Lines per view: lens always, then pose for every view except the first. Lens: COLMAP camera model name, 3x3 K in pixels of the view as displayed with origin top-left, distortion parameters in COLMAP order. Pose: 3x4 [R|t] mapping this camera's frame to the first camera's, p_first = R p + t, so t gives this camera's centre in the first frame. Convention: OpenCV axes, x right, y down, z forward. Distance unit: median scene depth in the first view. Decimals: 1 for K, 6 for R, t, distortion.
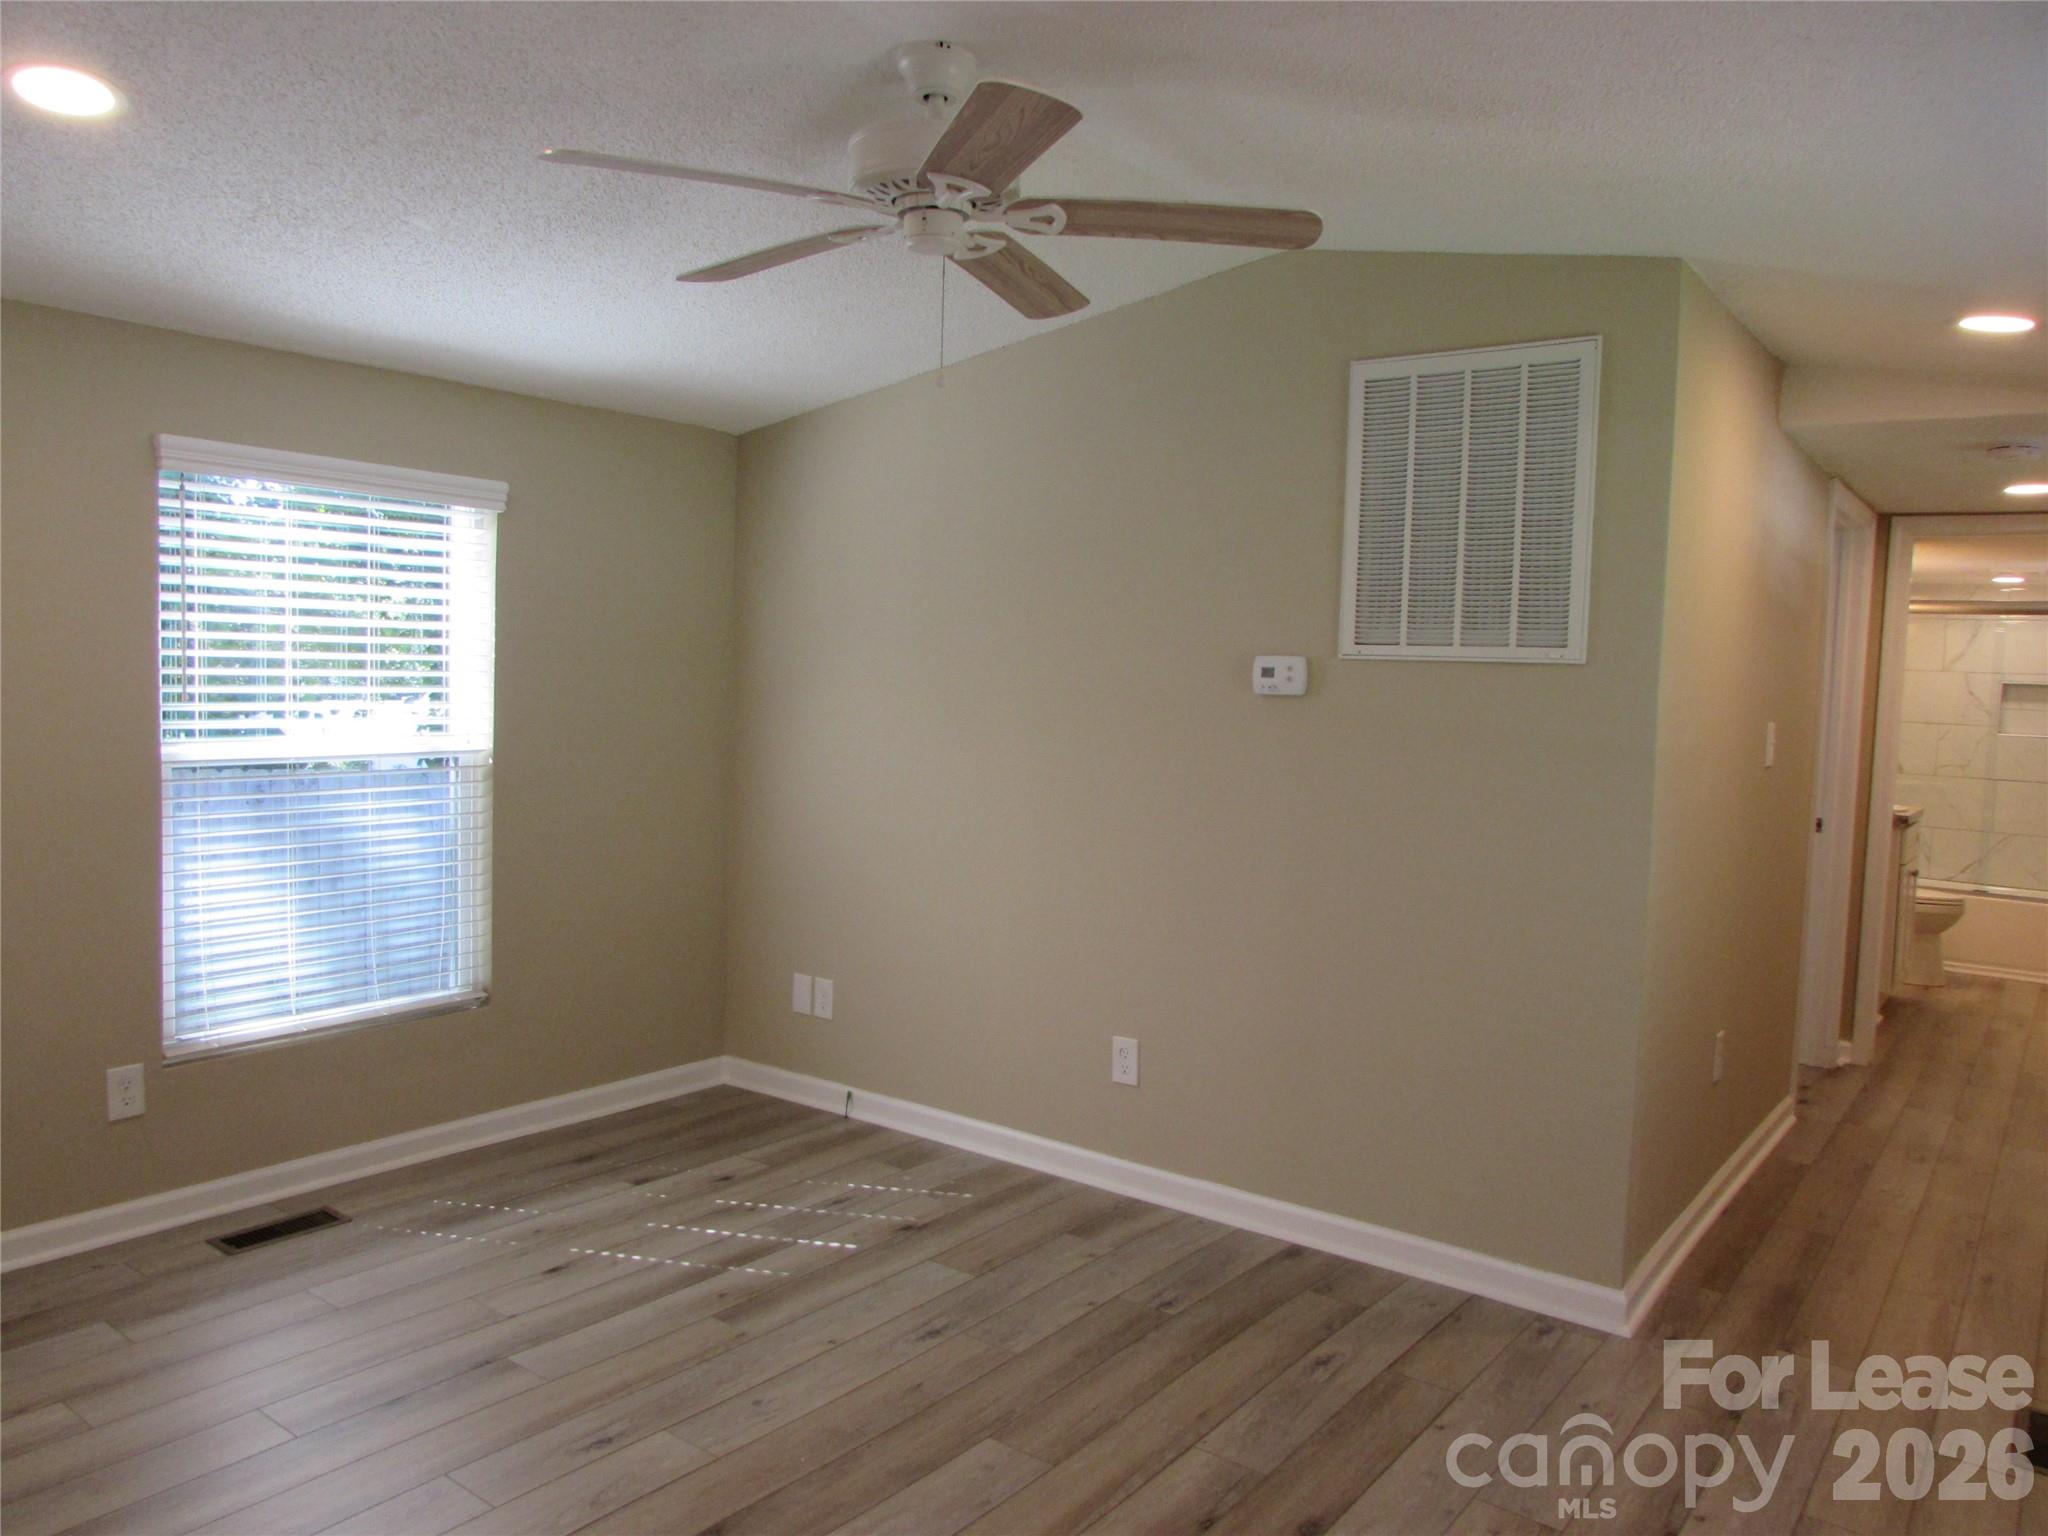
lens RADIAL K [[1446.7, 0, 1026.2], [0, 1446.7, 765.6], [0, 0, 1]] dist [-0.006985, -0.001087]
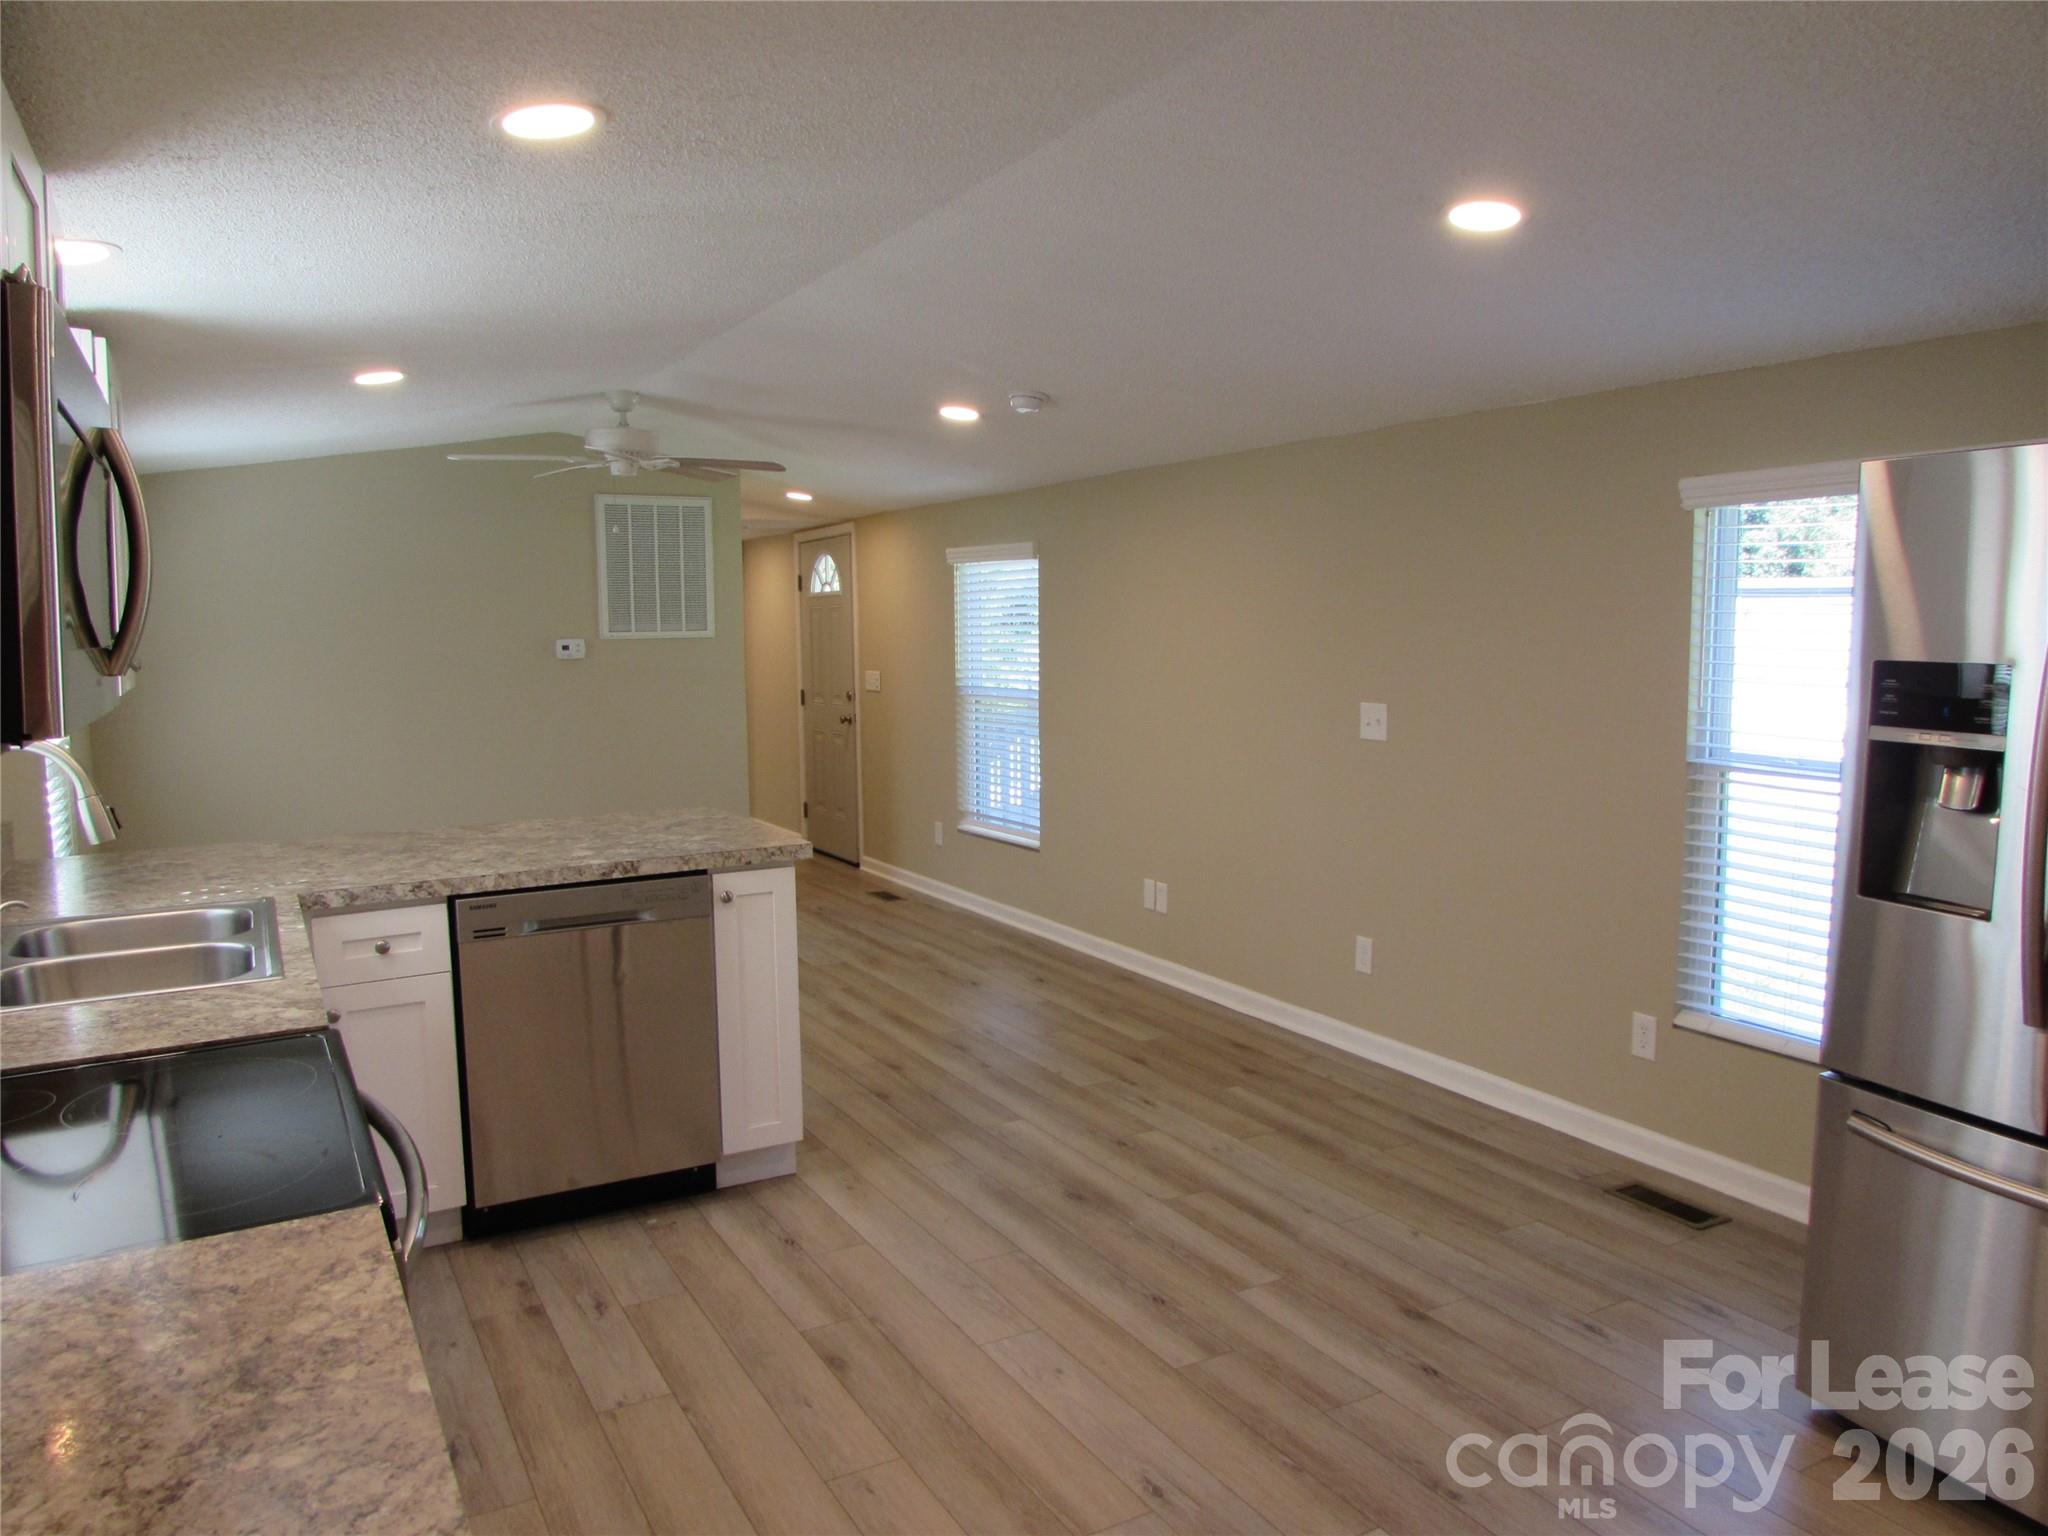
lens RADIAL K [[1446.7, 0, 1024.3], [0, 1446.7, 764.1], [0, 0, 1]] dist [-0.006985, -0.001087]
pose [[0.400172, -0.130200, 0.907144, -1.474037], [0.079285, 0.991064, 0.107269, -0.074033], [-0.913004, 0.028997, 0.406919, -0.381382]]
